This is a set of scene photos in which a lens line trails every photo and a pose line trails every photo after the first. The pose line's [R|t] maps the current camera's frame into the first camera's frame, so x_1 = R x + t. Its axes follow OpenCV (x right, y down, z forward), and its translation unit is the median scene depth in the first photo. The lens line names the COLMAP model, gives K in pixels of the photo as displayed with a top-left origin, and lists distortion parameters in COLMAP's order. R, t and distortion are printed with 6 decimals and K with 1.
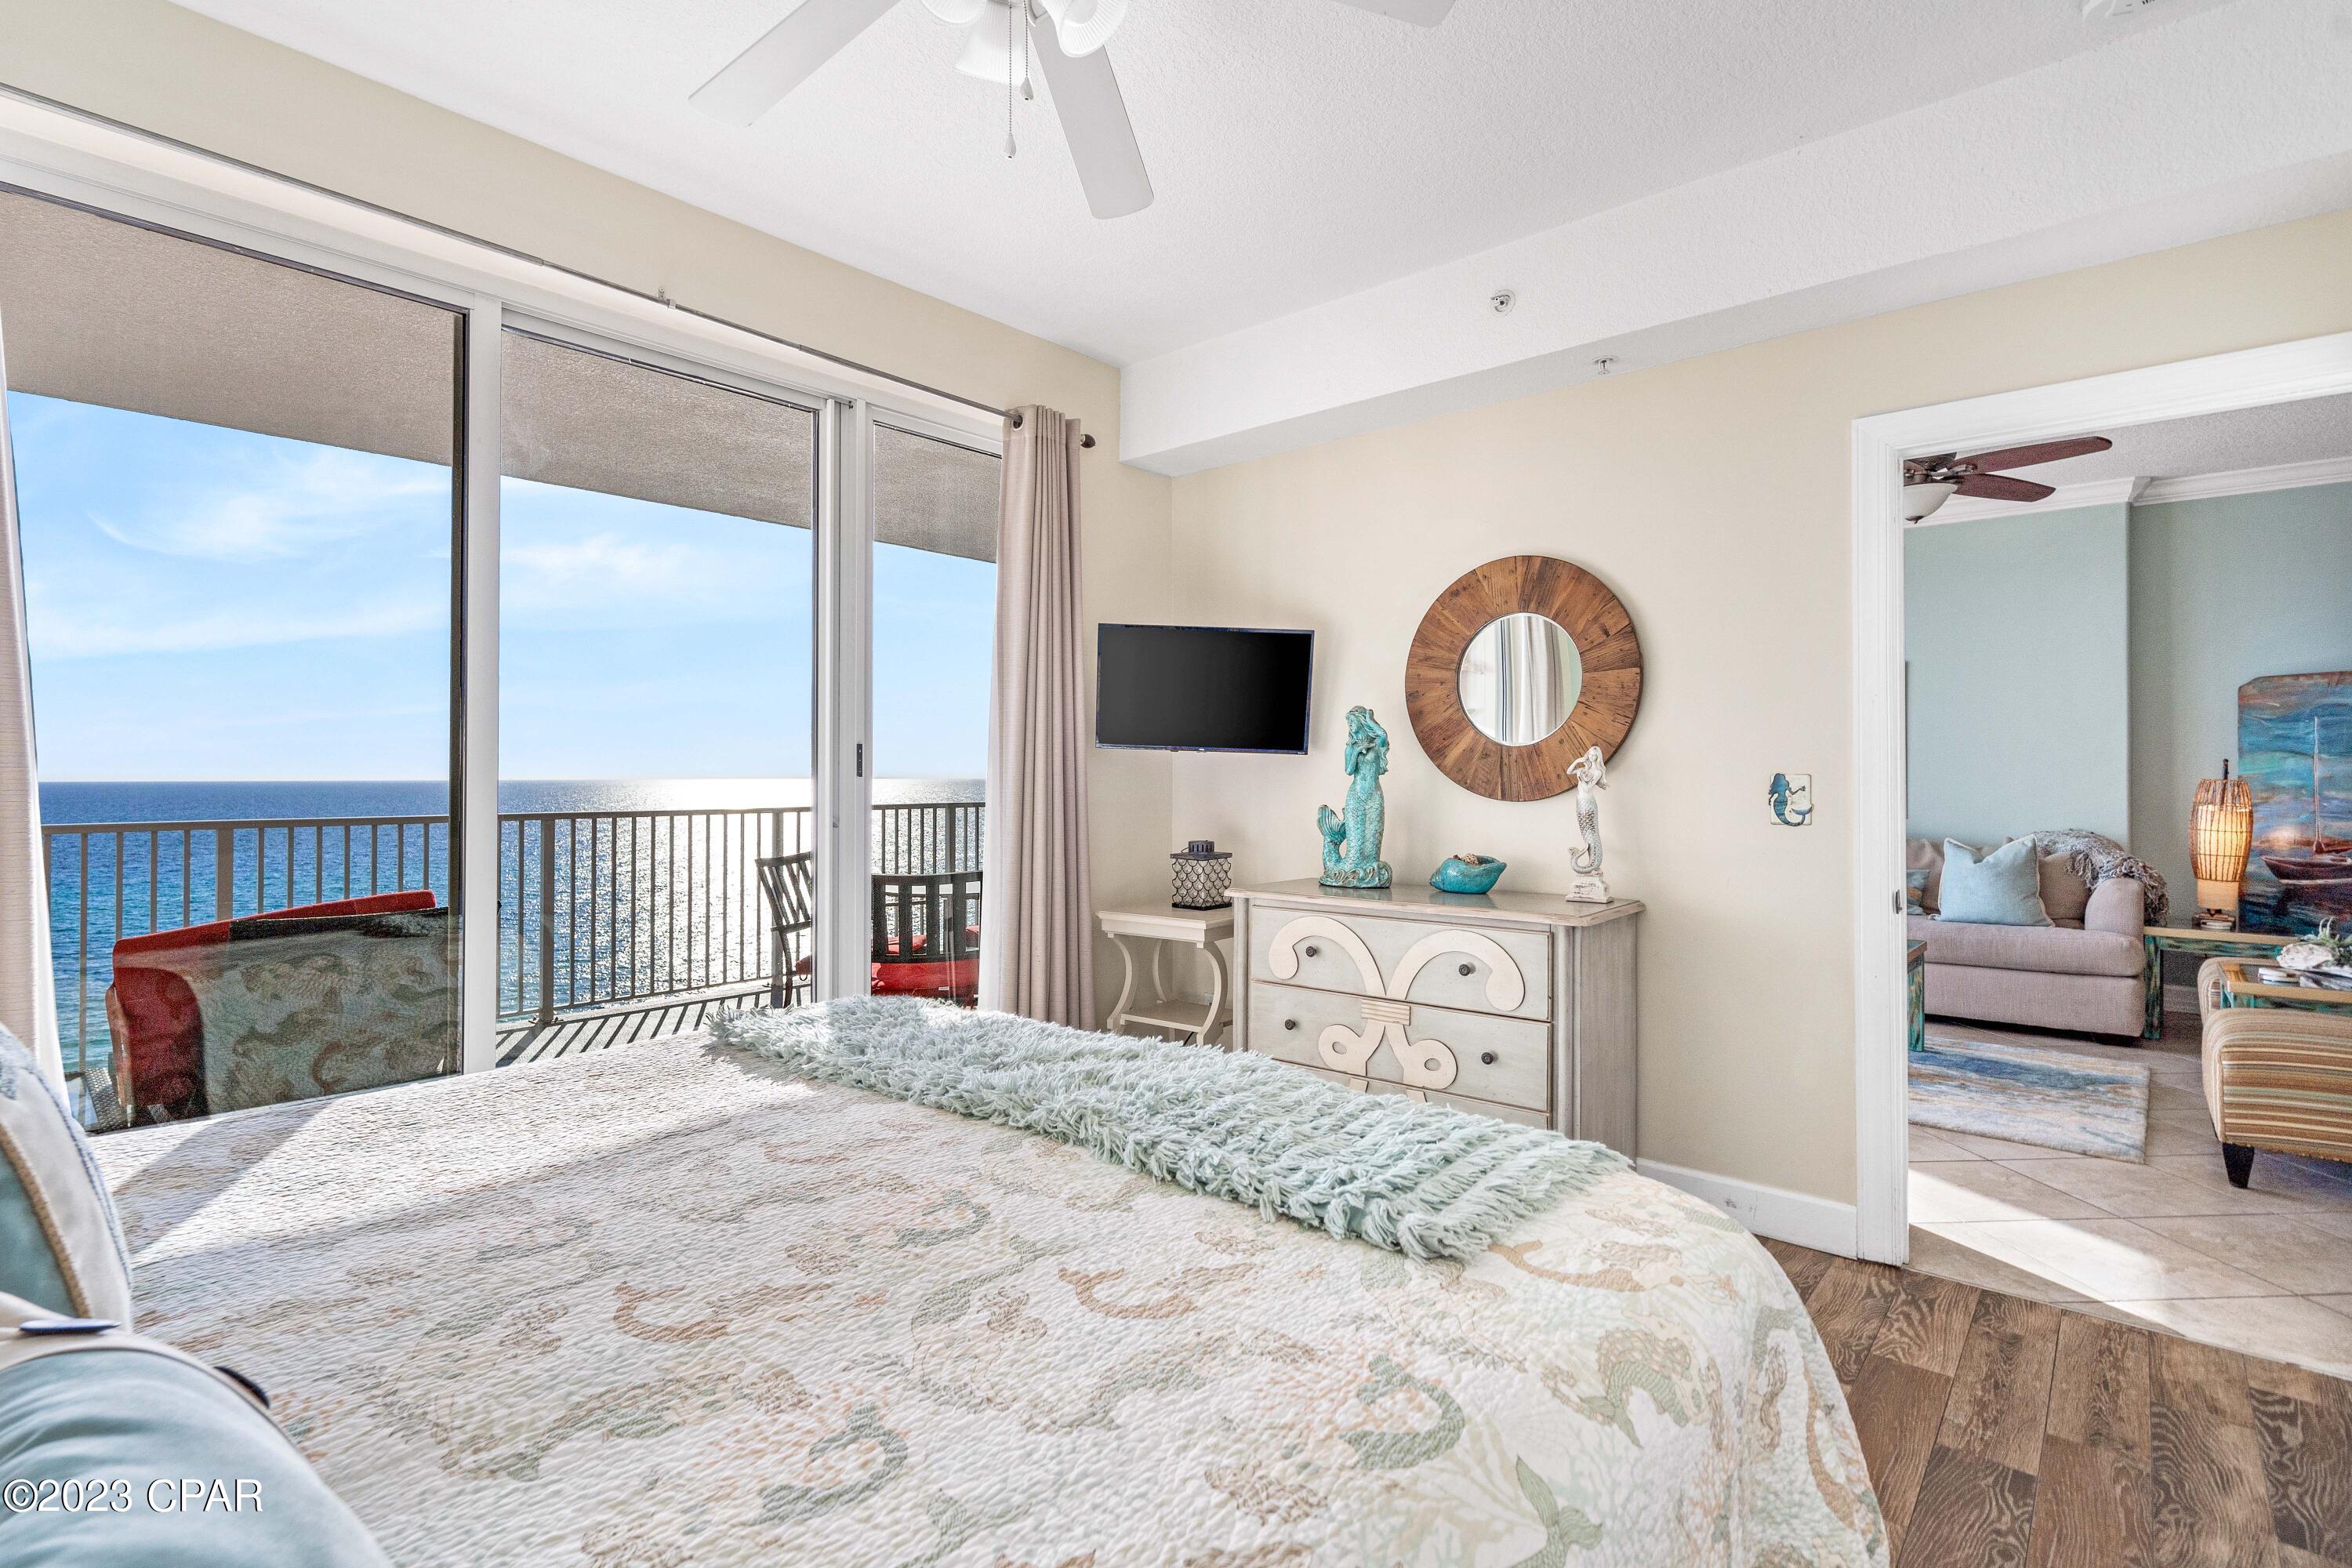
lens RADIAL K [[1110.2, 0, 1178.6], [0, 1110.2, 791.2], [0, 0, 1]] dist [0.001966, -0.000572]
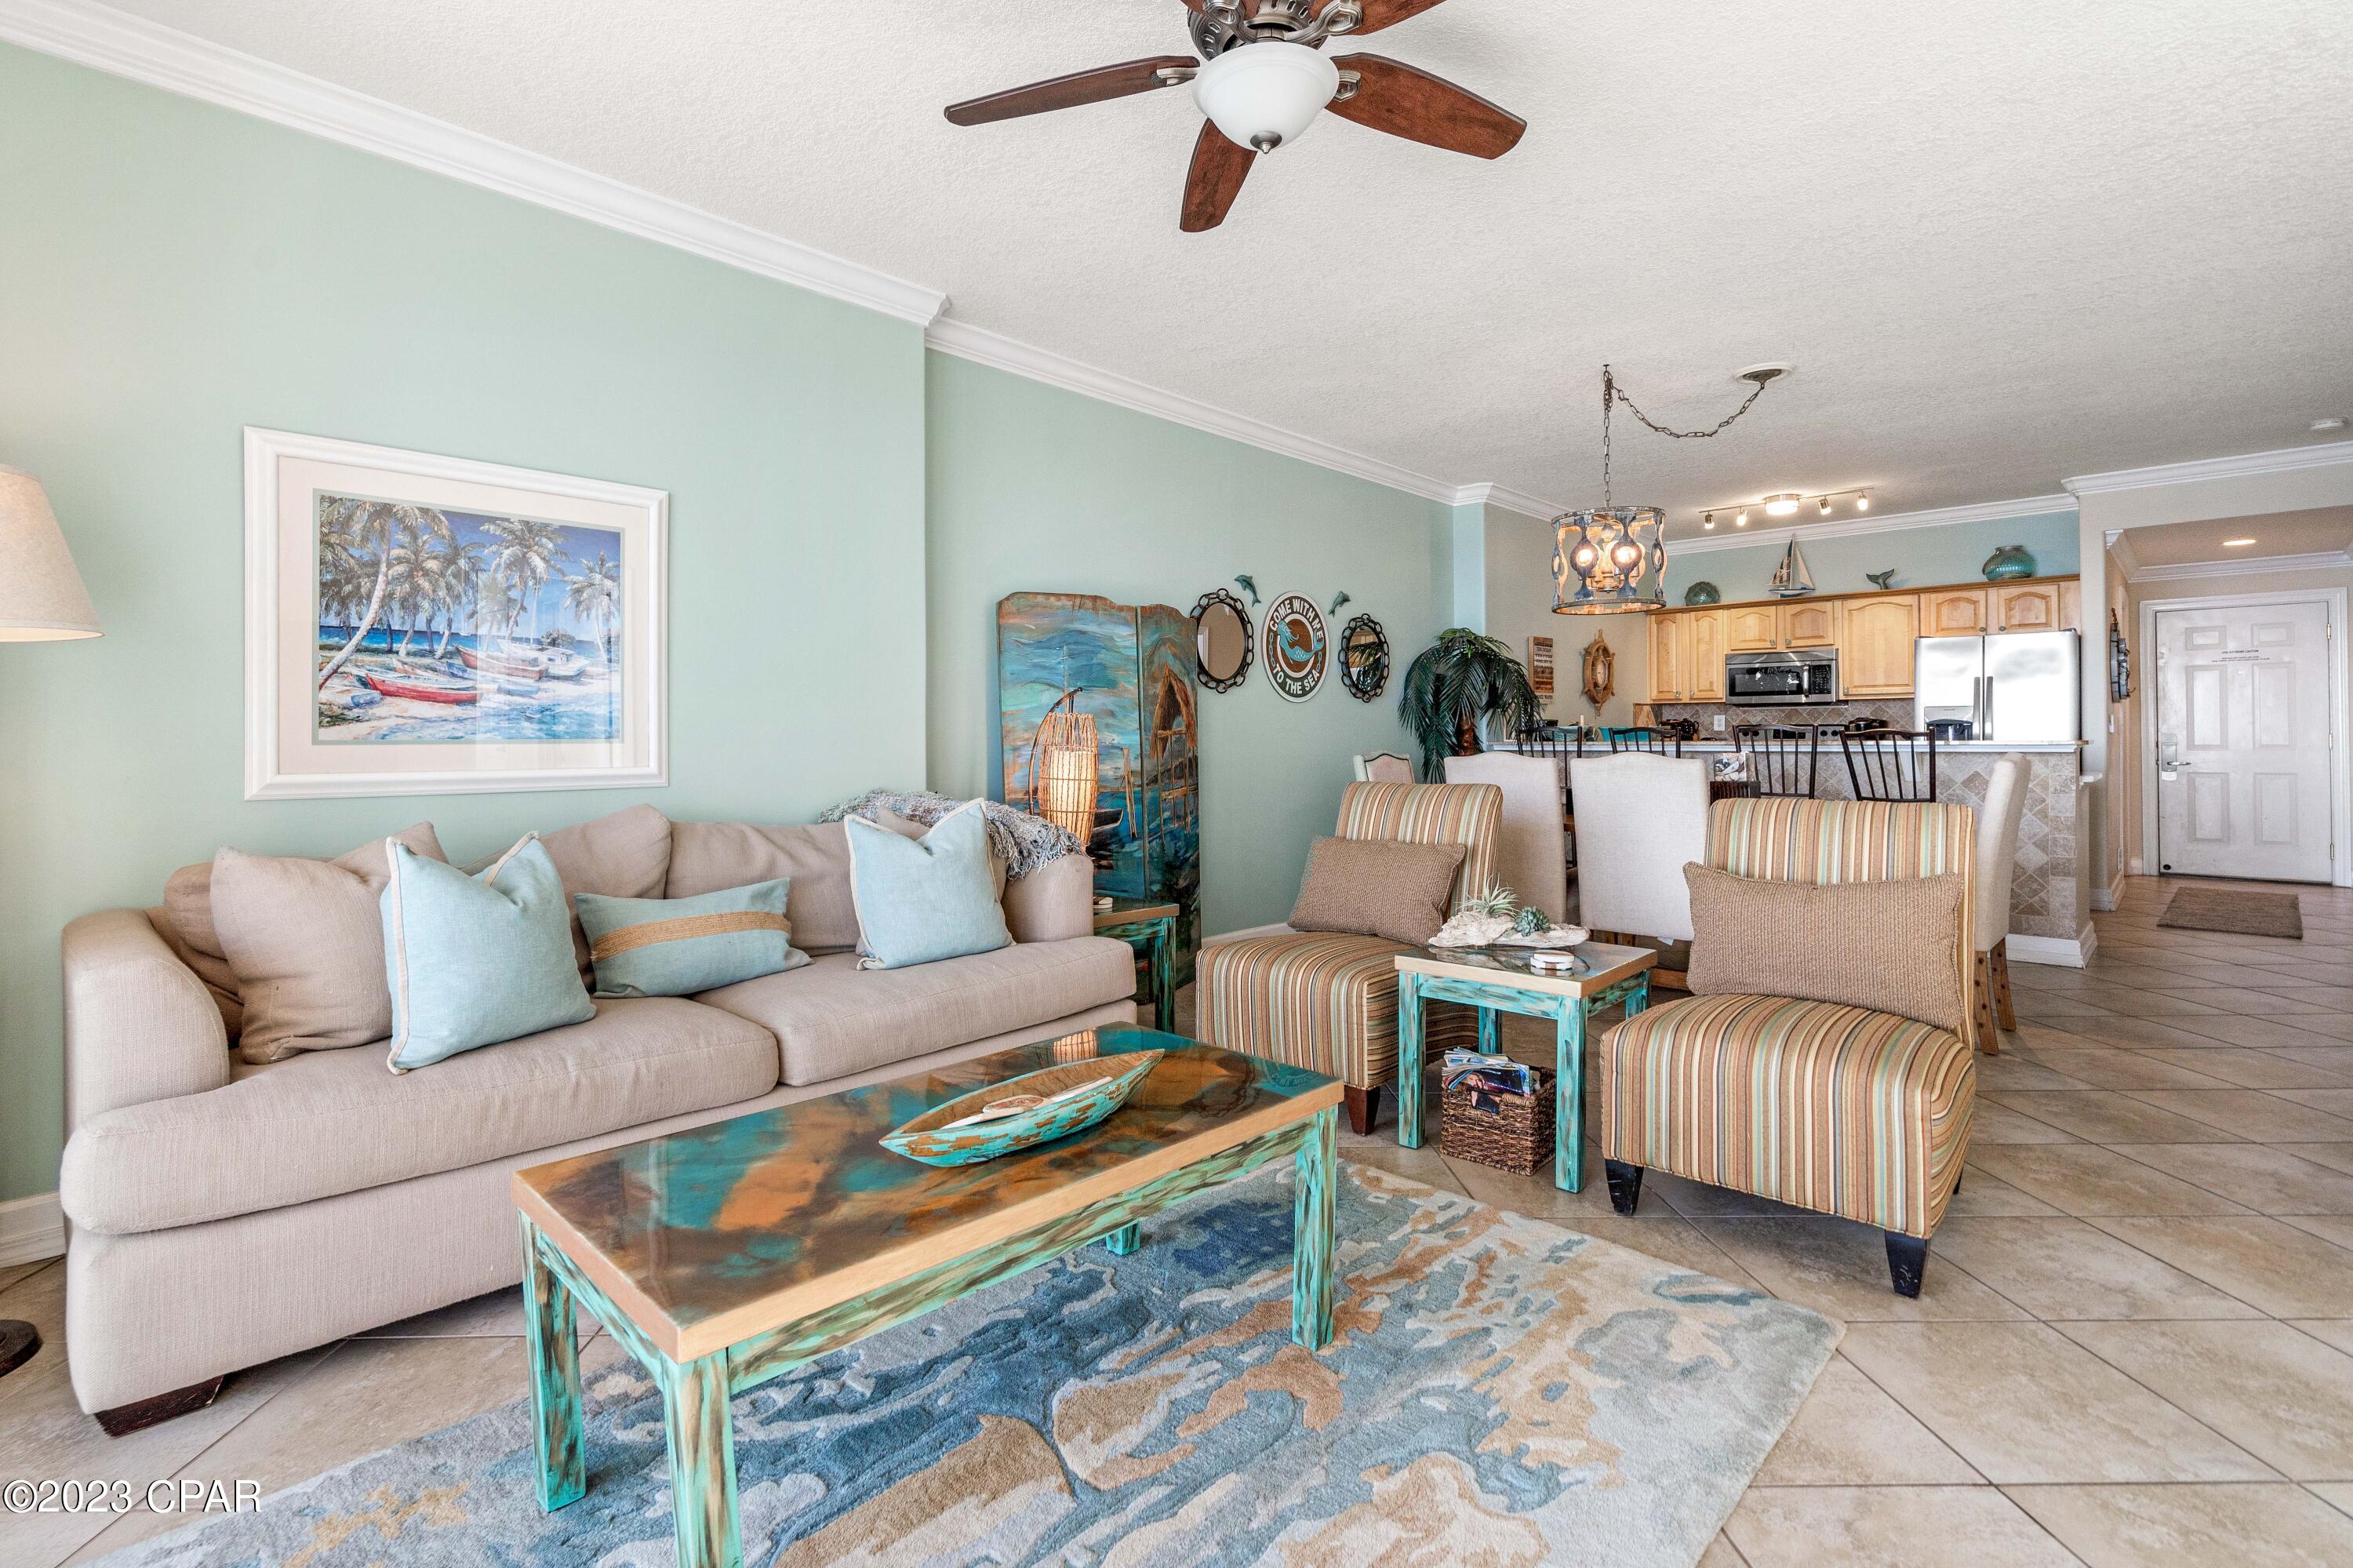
lens RADIAL K [[1110.7, 0, 1157.1], [0, 1110.7, 736.5], [0, 0, 1]] dist [0.001966, -0.000572]
pose [[0.061605, -0.005516, 0.998085, 0.145168], [0.004193, 0.999977, 0.005268, 0.001144], [-0.998092, 0.003861, 0.061627, 0.871014]]
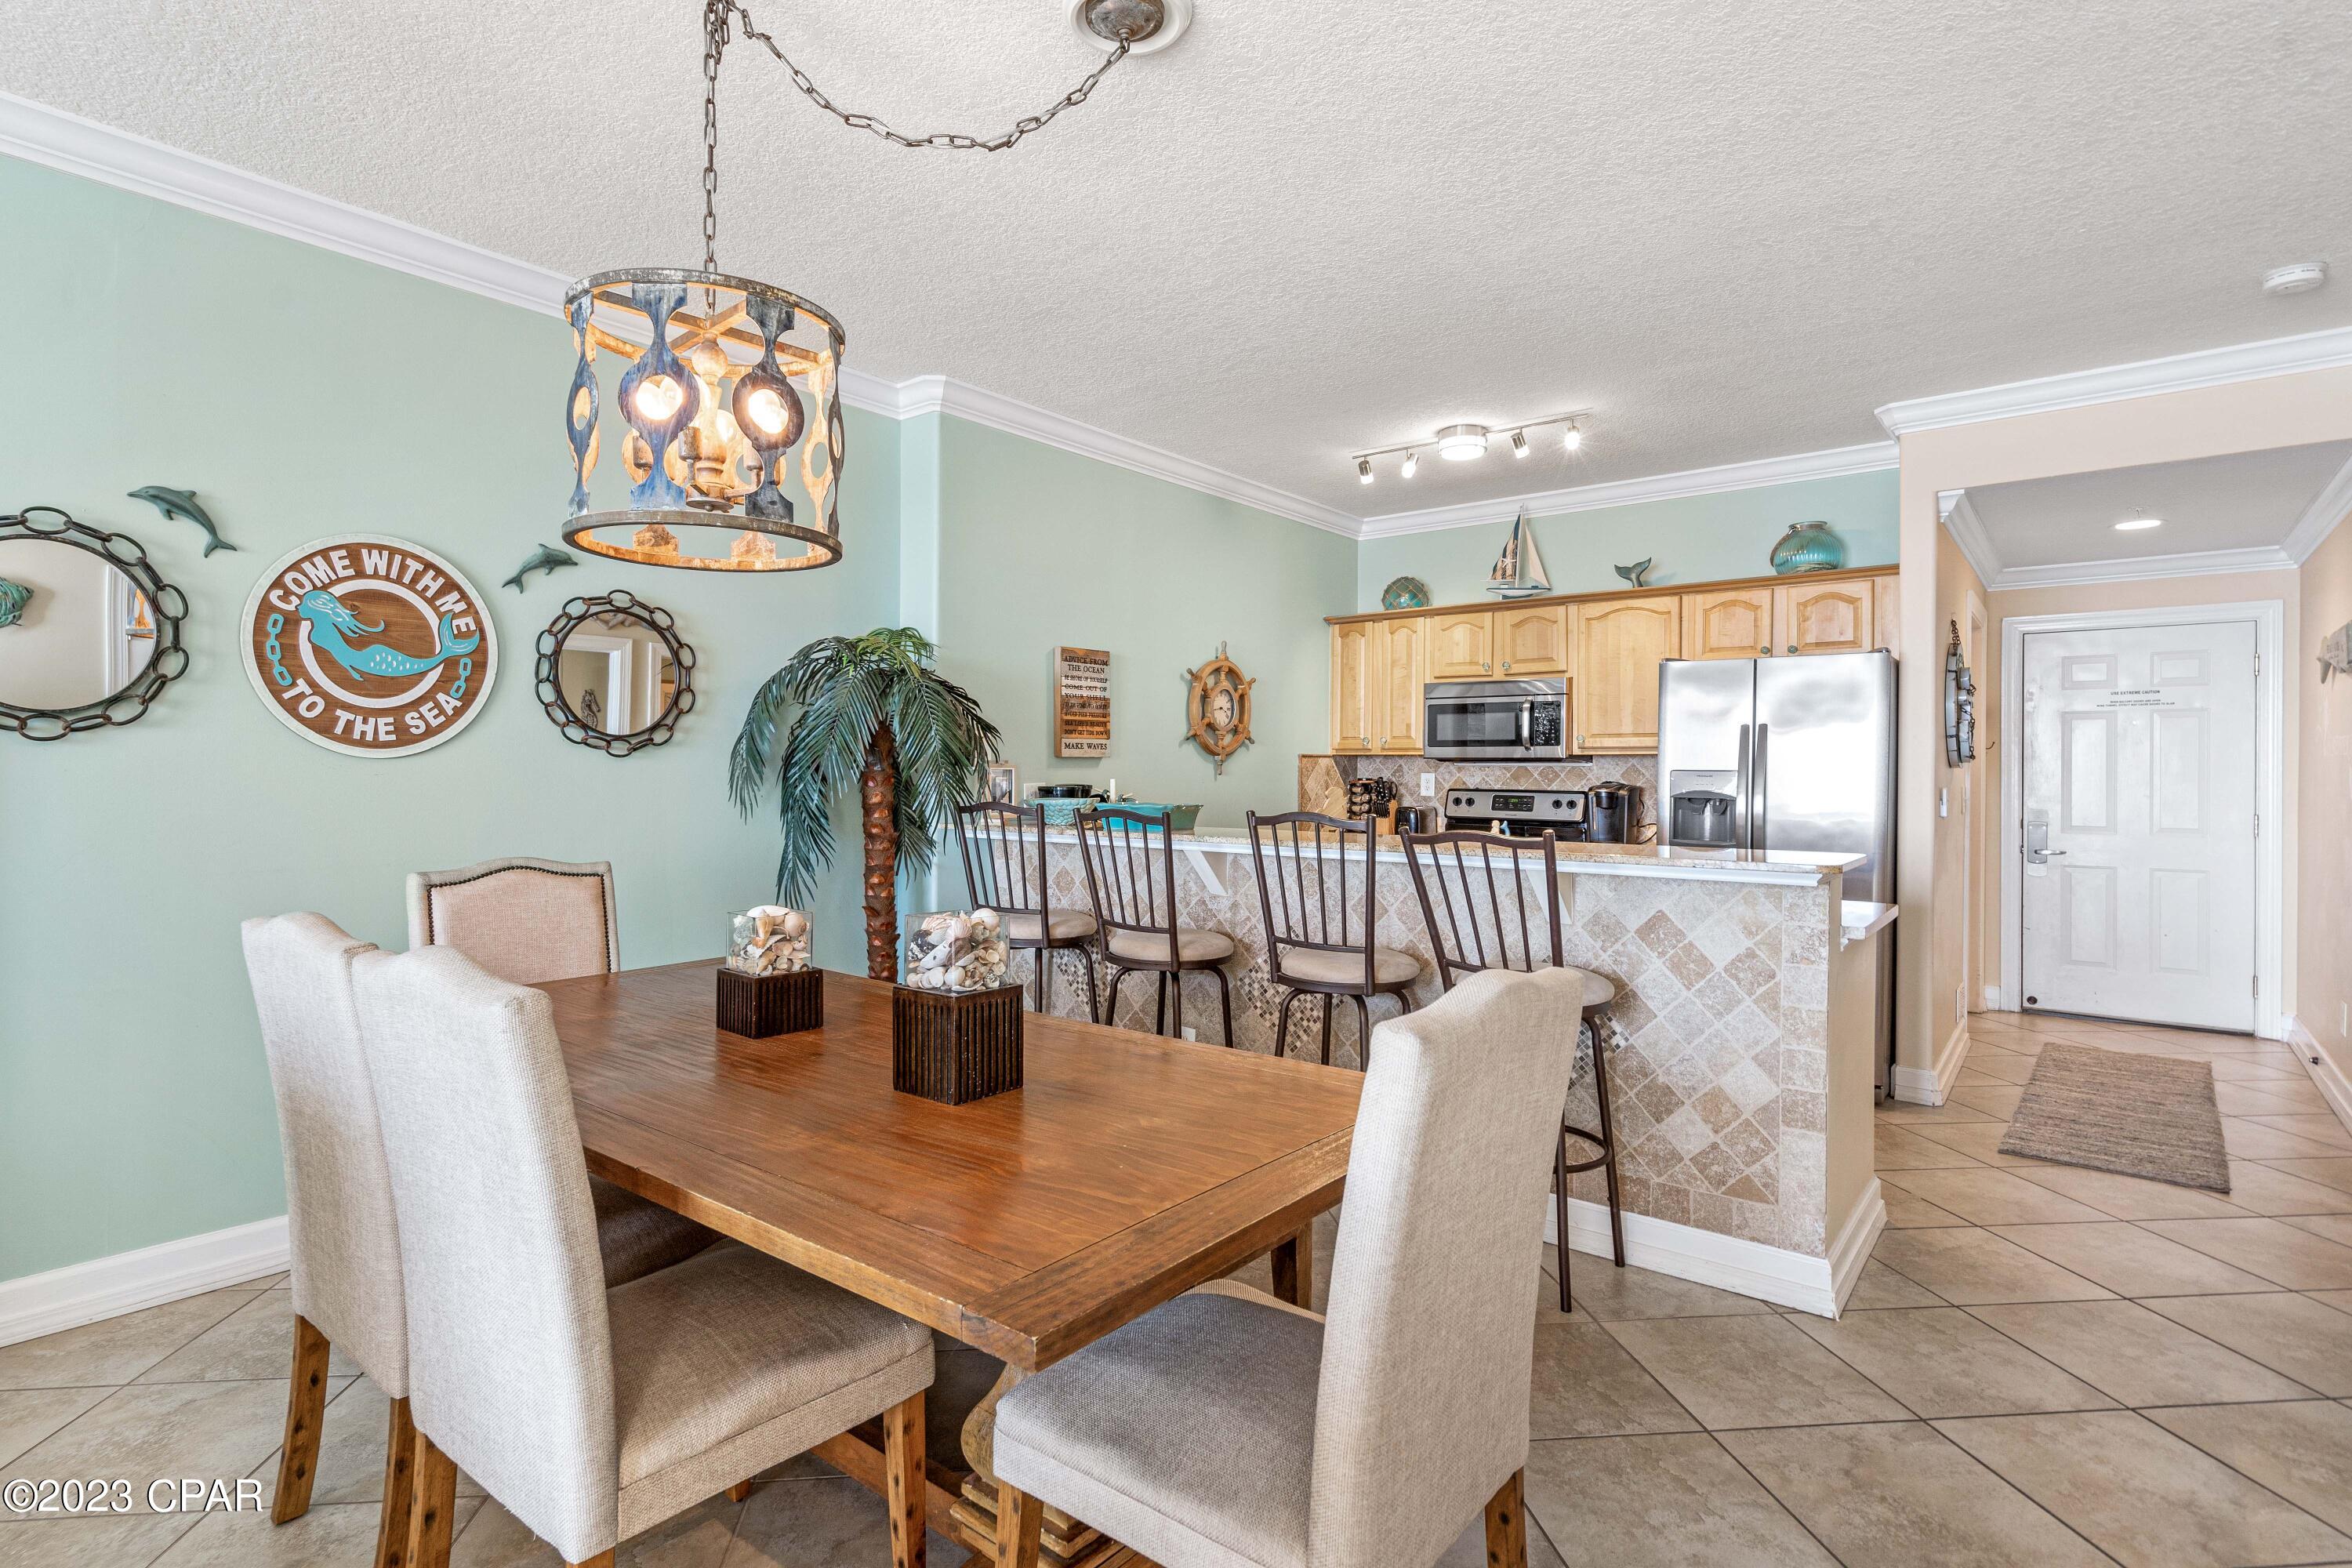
lens RADIAL K [[1189.0, 0, 1169.2], [0, 1189.0, 779.9], [0, 0, 1]] dist [0.002818, 0.002012]
pose [[-0.030829, -0.013074, 0.999439, 0.683436], [-0.007016, 0.999893, 0.012863, -0.027329], [-0.999500, -0.006615, -0.030918, 0.409039]]
